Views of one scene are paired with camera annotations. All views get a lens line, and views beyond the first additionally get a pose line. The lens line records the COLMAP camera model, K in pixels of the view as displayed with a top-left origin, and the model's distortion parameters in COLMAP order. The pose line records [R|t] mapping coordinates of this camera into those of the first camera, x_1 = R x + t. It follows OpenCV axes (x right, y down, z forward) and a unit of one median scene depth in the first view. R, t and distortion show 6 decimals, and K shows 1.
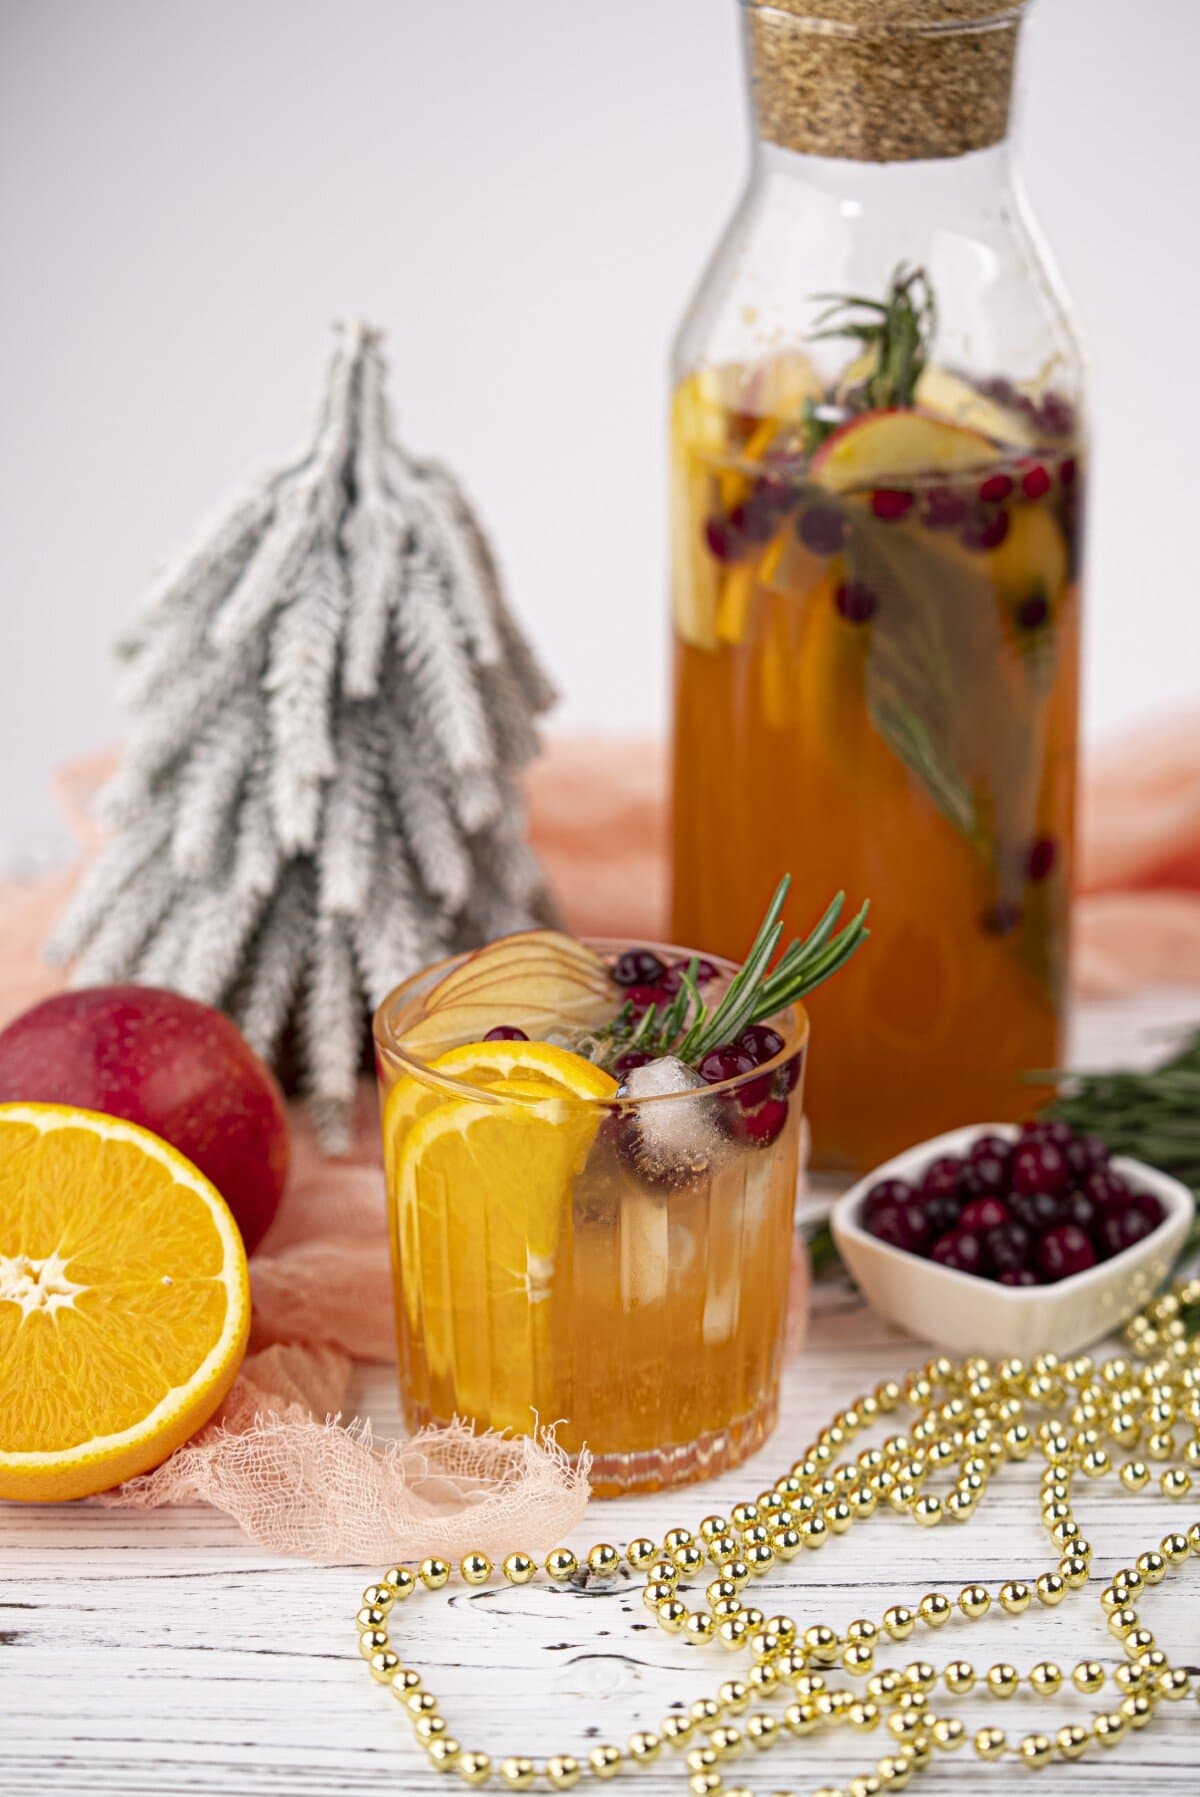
lens RADIAL K [[5174.1, 0, 600.0], [0, 5174.1, 898.5], [0, 0, 1]] dist [-0.191682, -0.707396]
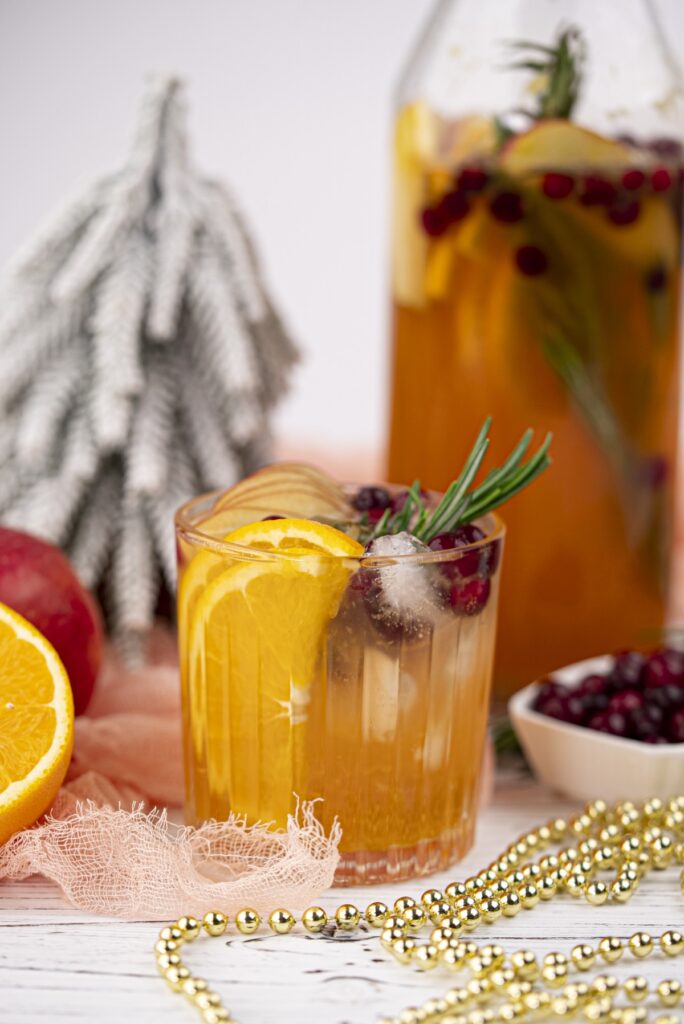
lens RADIAL K [[3040.1, 0, 342.0], [0, 3040.1, 512.0], [0, 0, 1]] dist [-0.153229, -2.133365]
pose [[0.999299, 0.020287, 0.031453, -0.025437], [-0.015679, 0.989973, -0.140386, 0.129782], [-0.033986, 0.139794, 0.989597, 0.236418]]
